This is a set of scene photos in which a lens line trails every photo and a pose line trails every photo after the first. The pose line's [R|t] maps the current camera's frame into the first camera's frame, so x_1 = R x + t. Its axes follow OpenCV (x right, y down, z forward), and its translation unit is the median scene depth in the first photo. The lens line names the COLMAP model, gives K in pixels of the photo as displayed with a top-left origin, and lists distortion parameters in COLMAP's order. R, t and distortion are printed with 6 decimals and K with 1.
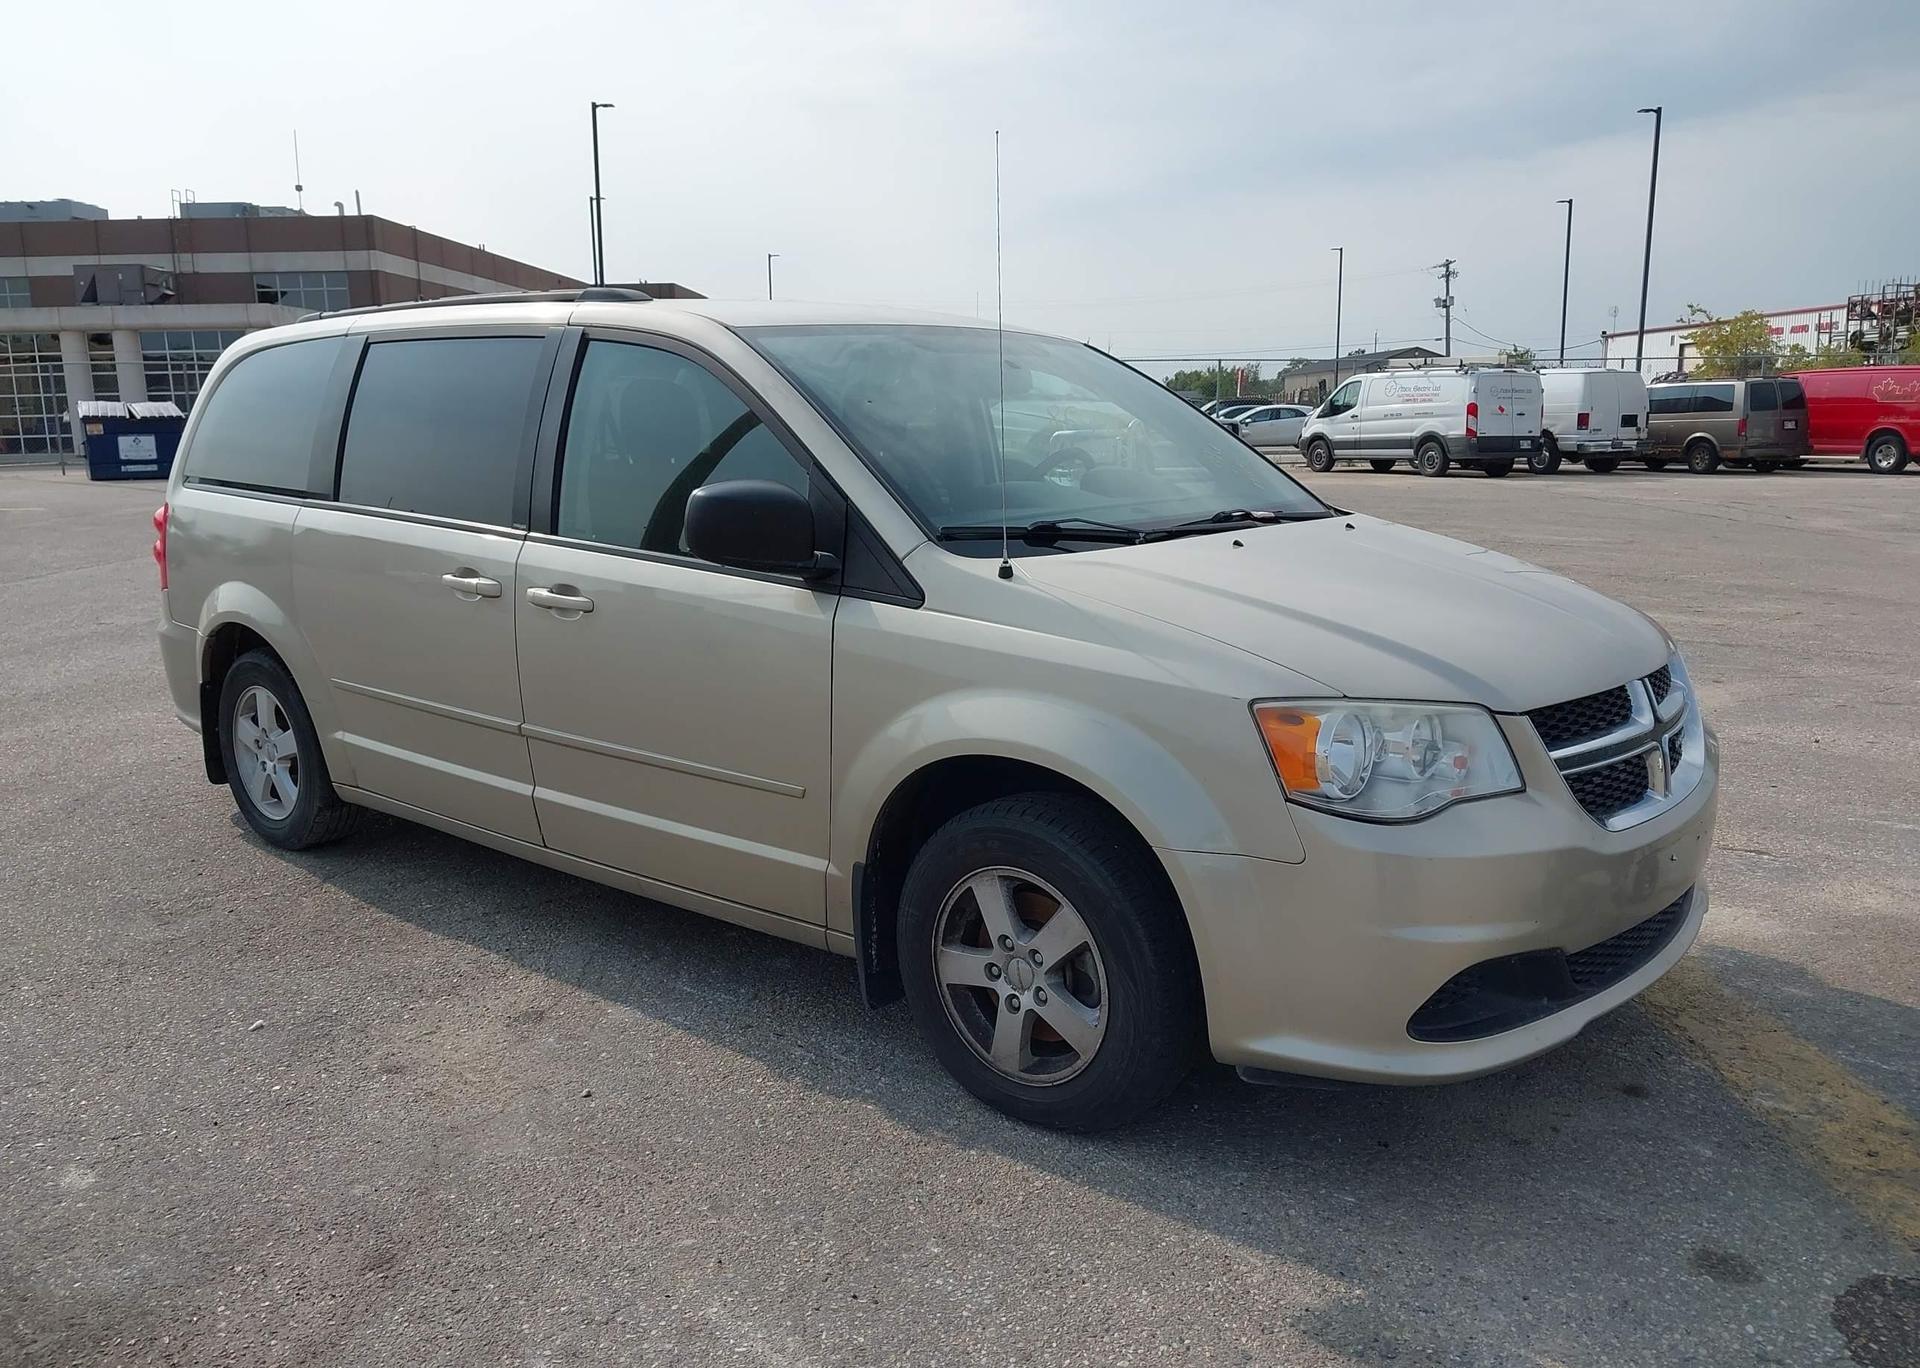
lens RADIAL K [[1520.4, 0, 960.0], [0, 1520.4, 684.0], [0, 0, 1]] dist [0.098478, -0.132579]
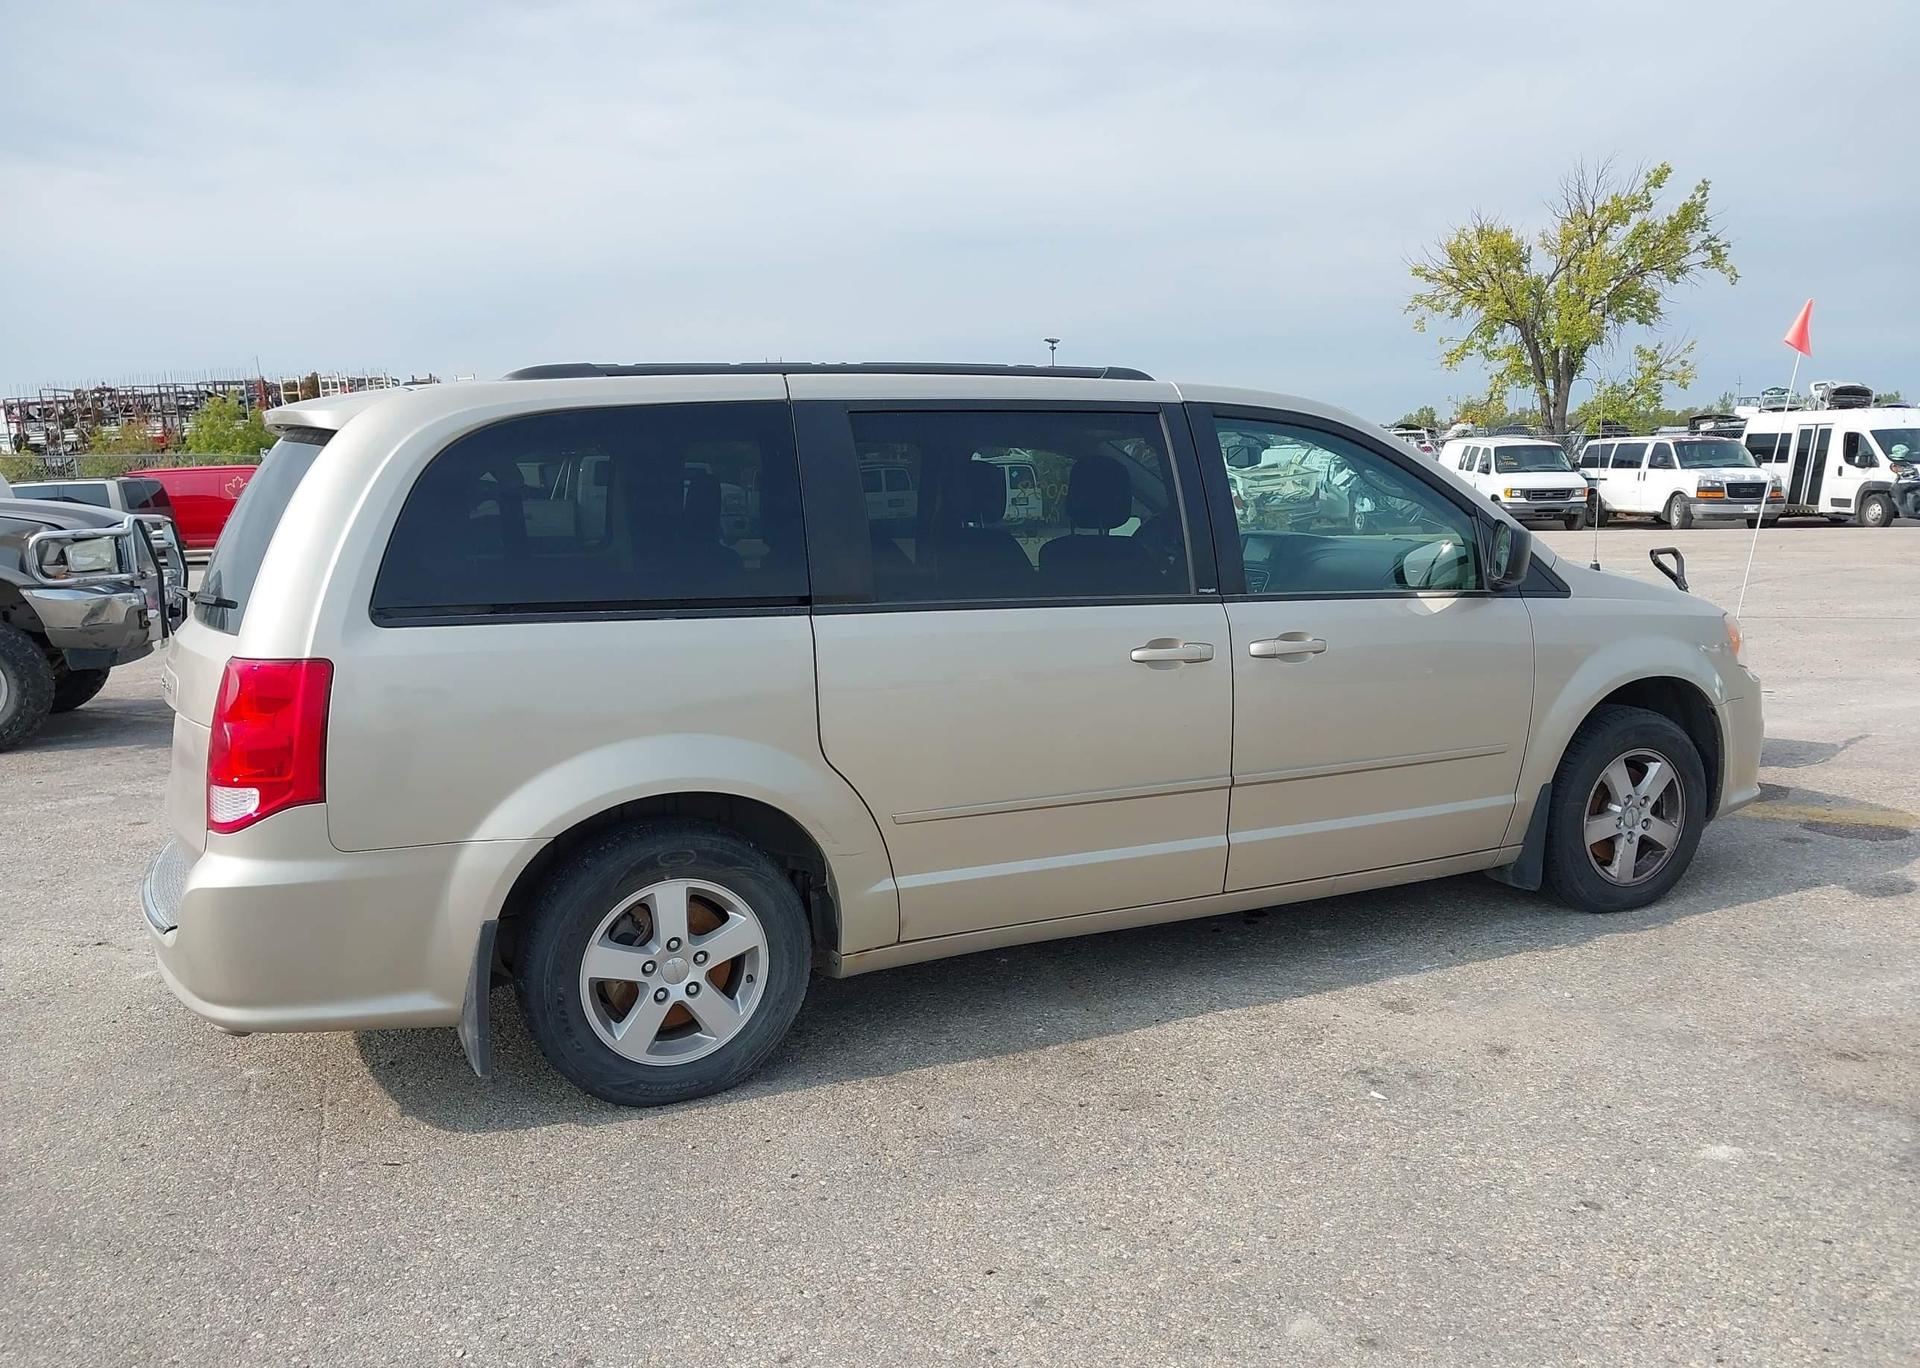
lens RADIAL K [[1520.4, 0, 960.0], [0, 1520.4, 684.0], [0, 0, 1]] dist [0.098478, -0.132579]
pose [[0.409814, -0.130606, 0.902771, -1.108571], [0.189191, 0.980345, 0.055945, -0.110420], [-0.892334, 0.147869, 0.426468, 0.608154]]
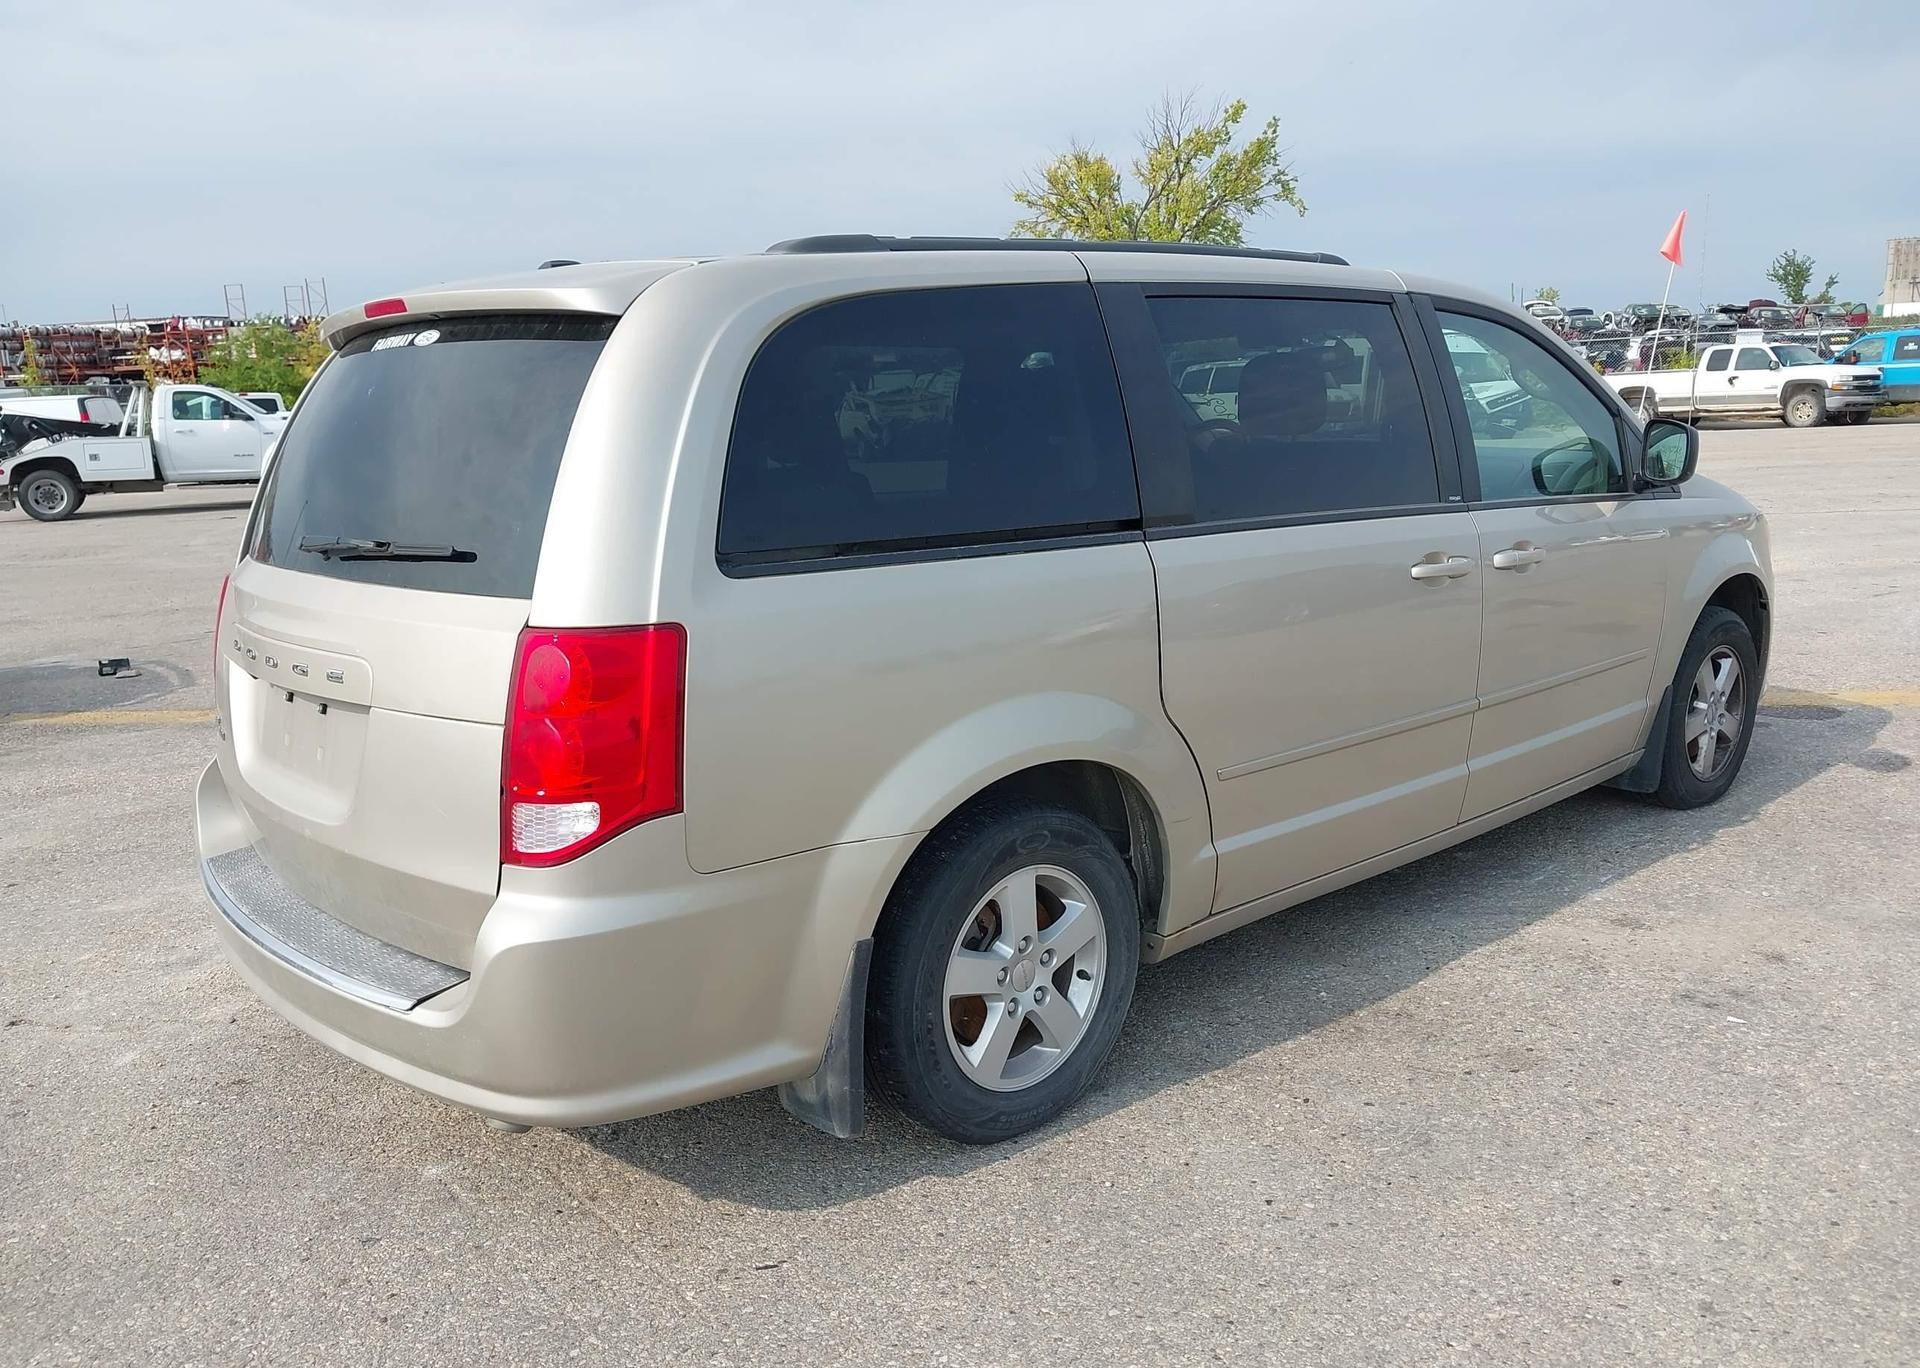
lens RADIAL K [[1529.8, 0, 951.1], [0, 1529.8, 686.8], [0, 0, 1]] dist [0.068560, -0.107666]
pose [[0.140649, -0.190407, 0.971578, -1.095264], [0.217322, 0.963337, 0.157332, -0.177465], [-0.965913, 0.189017, 0.176872, 0.980802]]
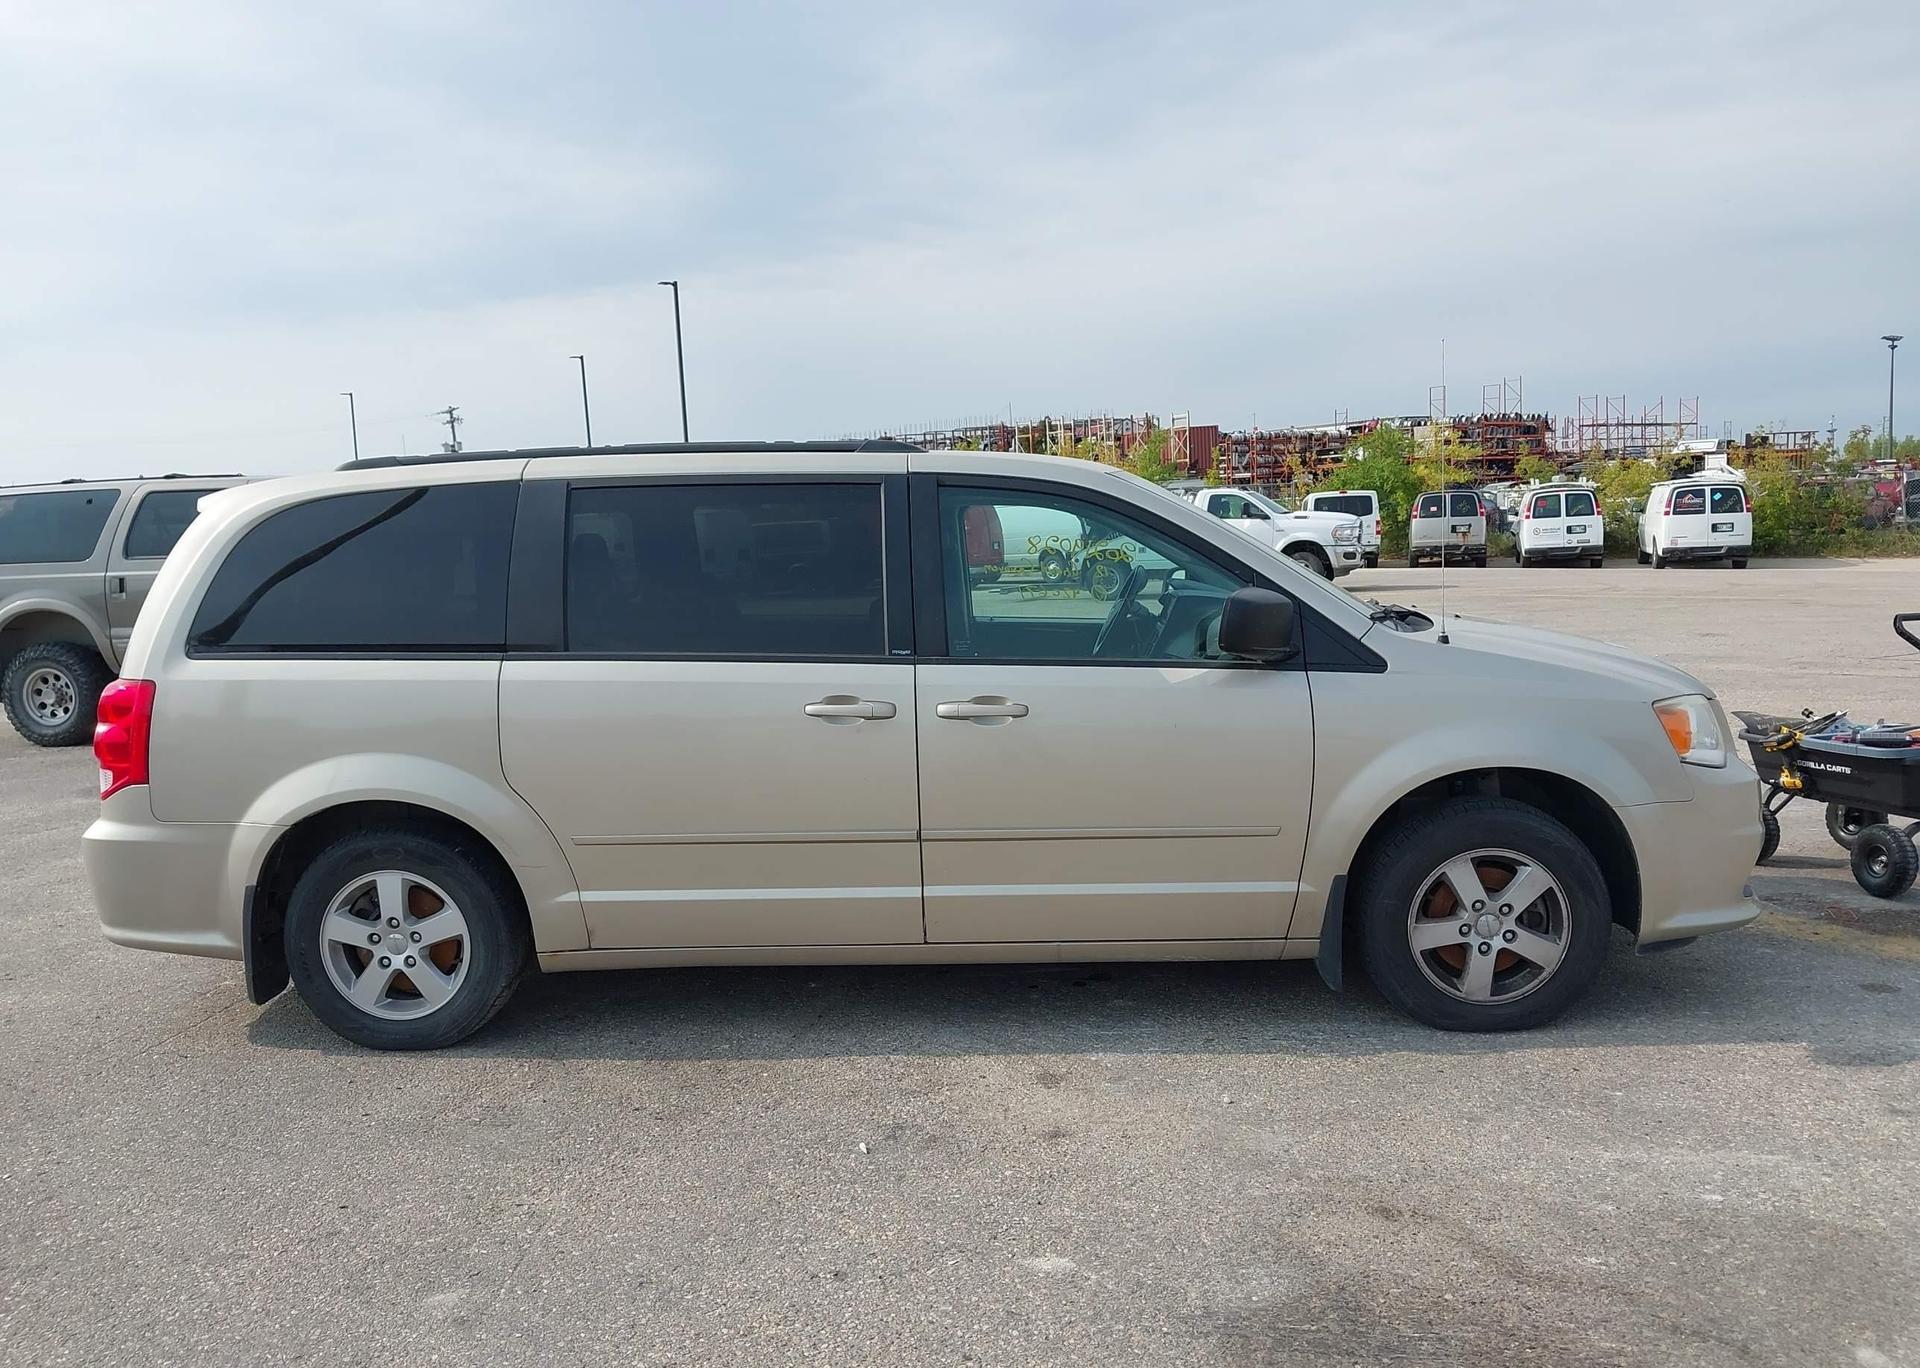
lens RADIAL K [[1529.8, 0, 951.1], [0, 1529.8, 686.8], [0, 0, 1]] dist [0.068560, -0.107666]
pose [[0.797230, -0.087116, 0.597356, -0.773647], [0.139640, 0.989307, -0.042087, -0.022443], [-0.587302, 0.116968, 0.800871, 0.091634]]
